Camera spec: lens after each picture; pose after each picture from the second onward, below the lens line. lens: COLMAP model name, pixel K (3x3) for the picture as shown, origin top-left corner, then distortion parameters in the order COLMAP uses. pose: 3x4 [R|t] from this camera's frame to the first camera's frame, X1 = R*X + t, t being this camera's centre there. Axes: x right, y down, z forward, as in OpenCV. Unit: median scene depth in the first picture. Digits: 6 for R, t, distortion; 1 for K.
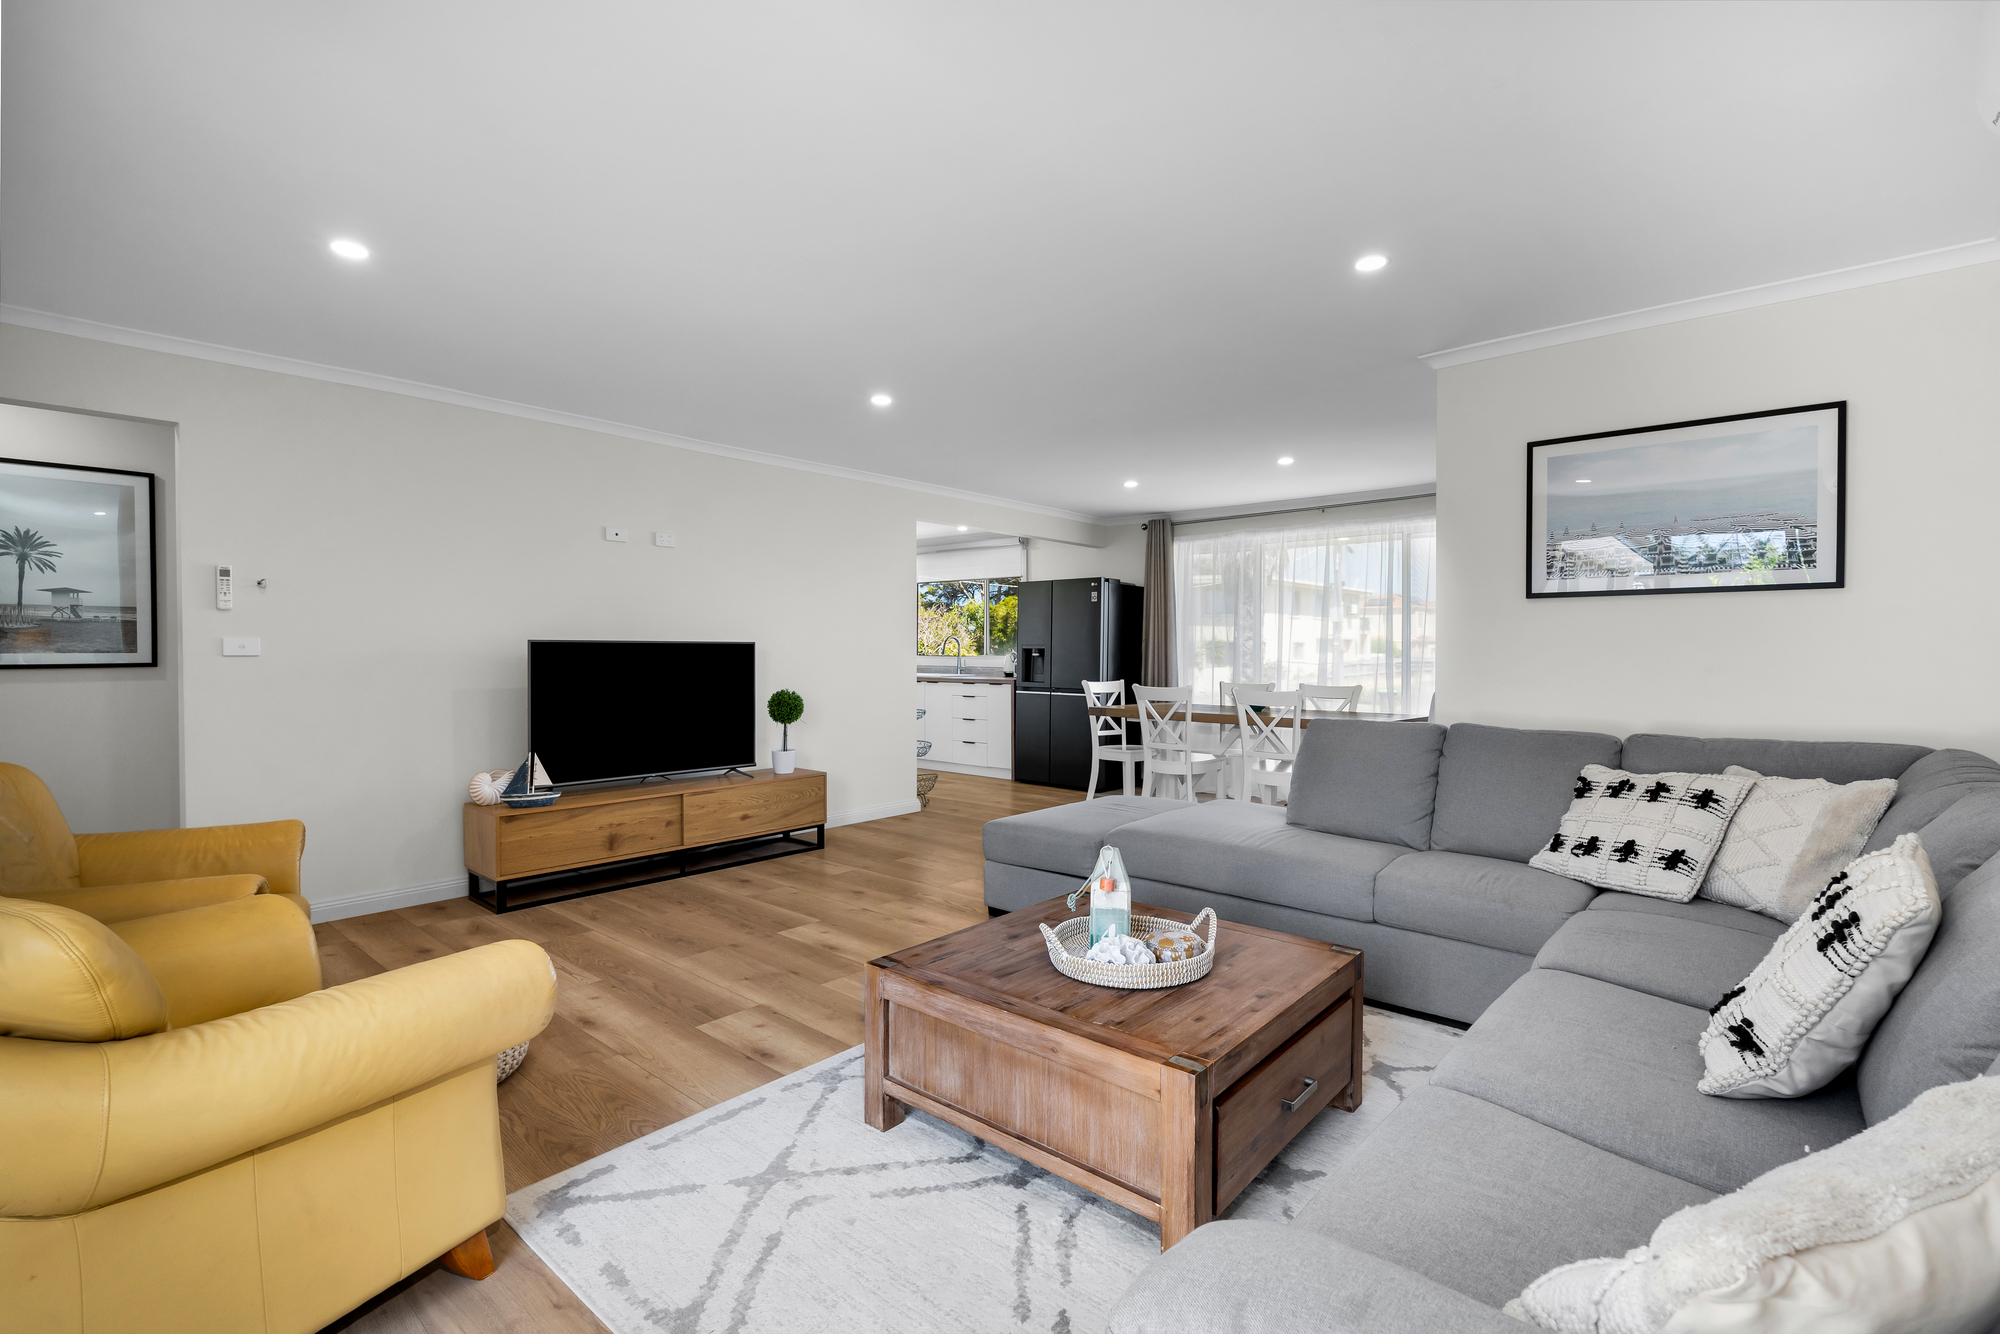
lens RADIAL K [[916.1, 0, 1021.8], [0, 916.1, 660.8], [0, 0, 1]] dist [0.000514, 0.000133]
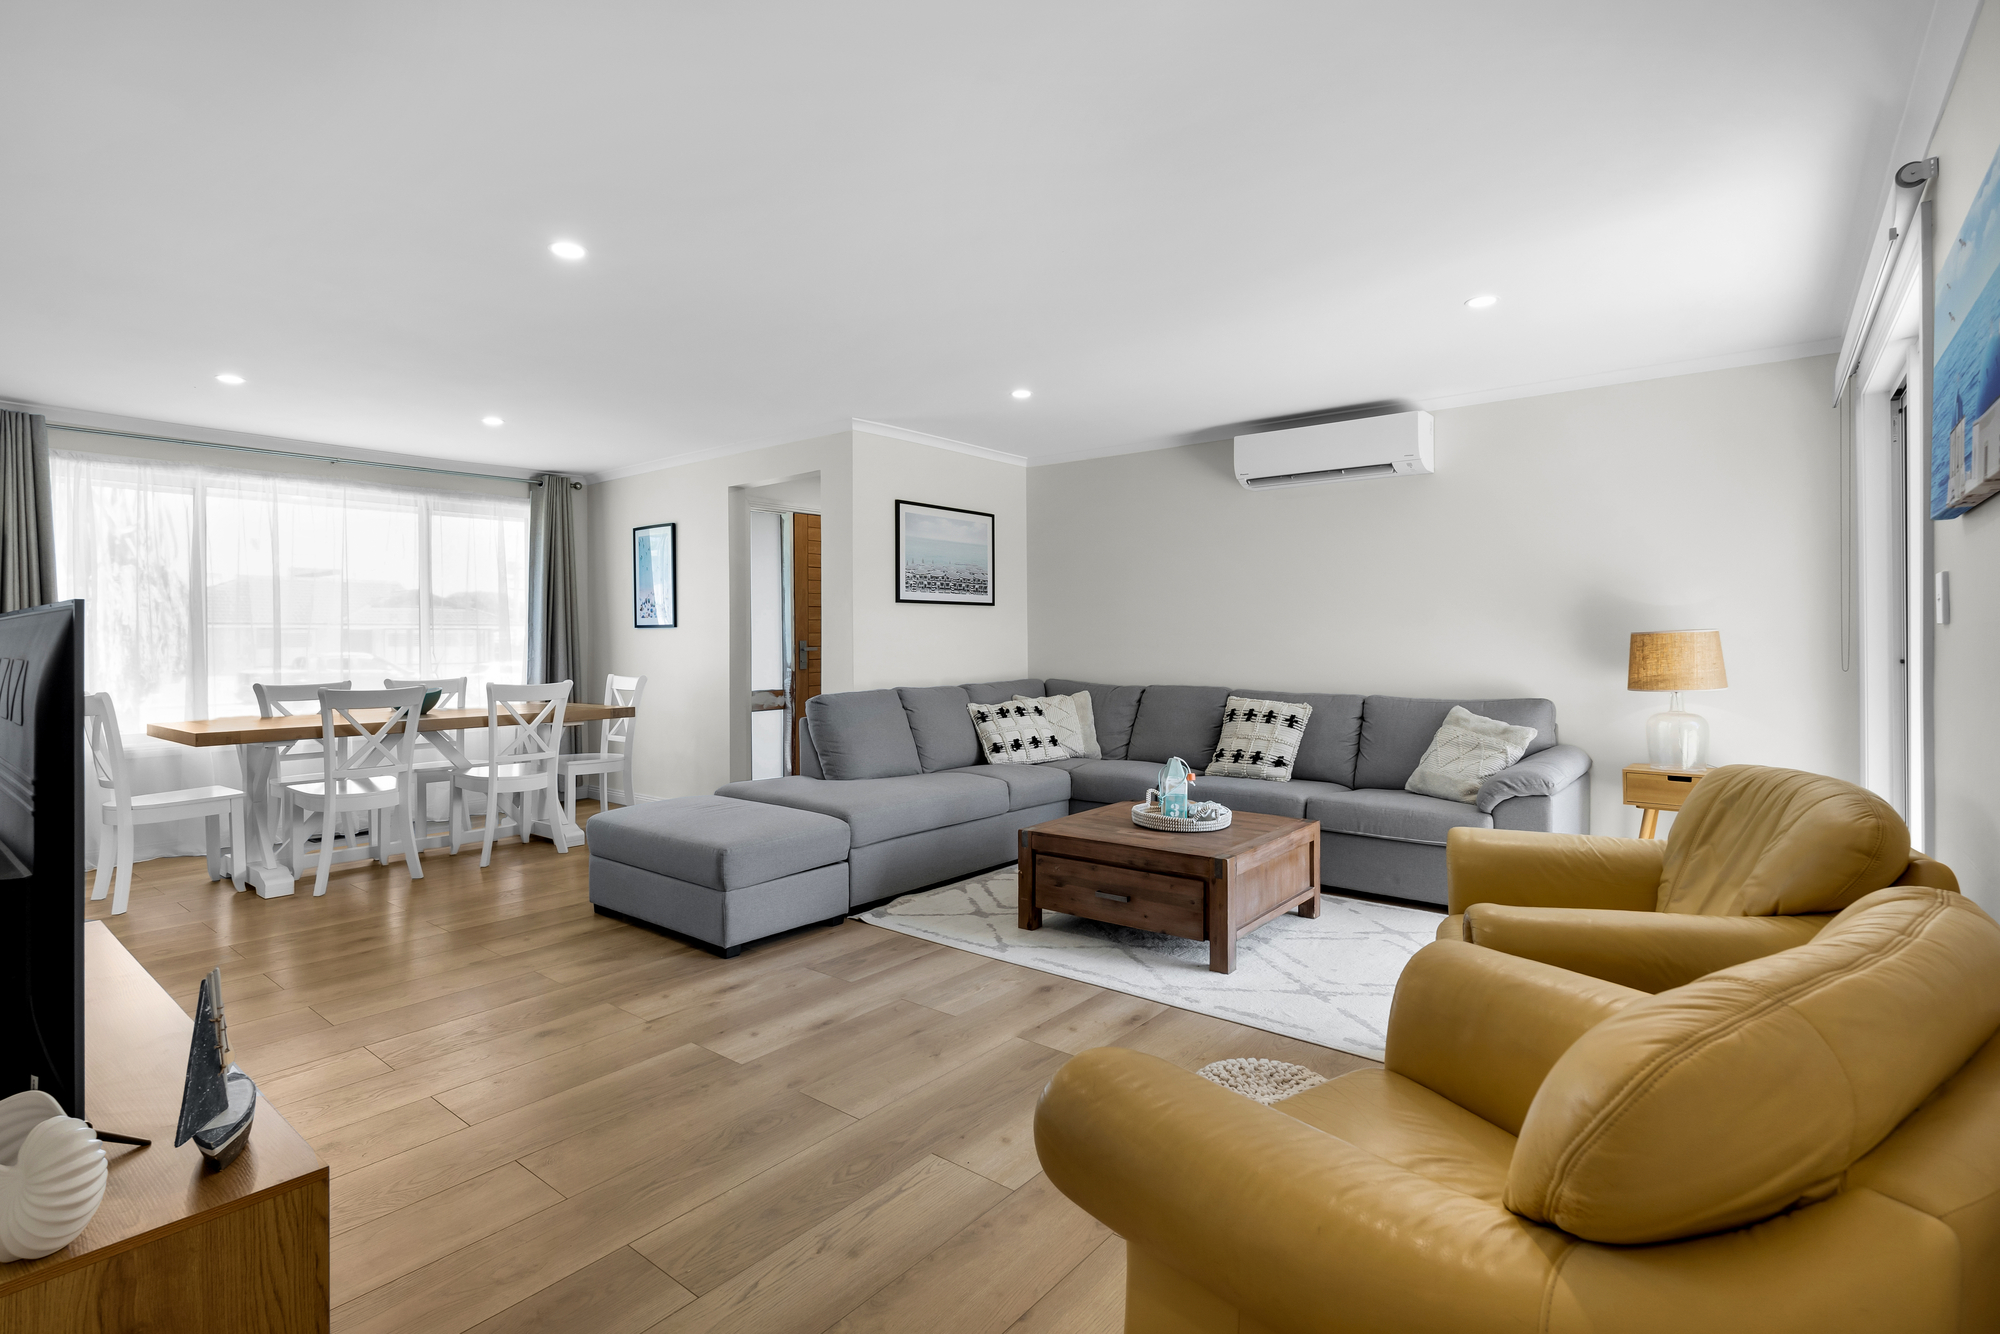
lens RADIAL K [[916.1, 0, 1021.8], [0, 916.1, 660.8], [0, 0, 1]] dist [0.000514, 0.000133]
pose [[-0.029226, -0.028991, 0.999152, -1.047617], [0.014548, 0.999461, 0.029425, -0.015186], [-0.999467, 0.015396, -0.028789, 0.911274]]
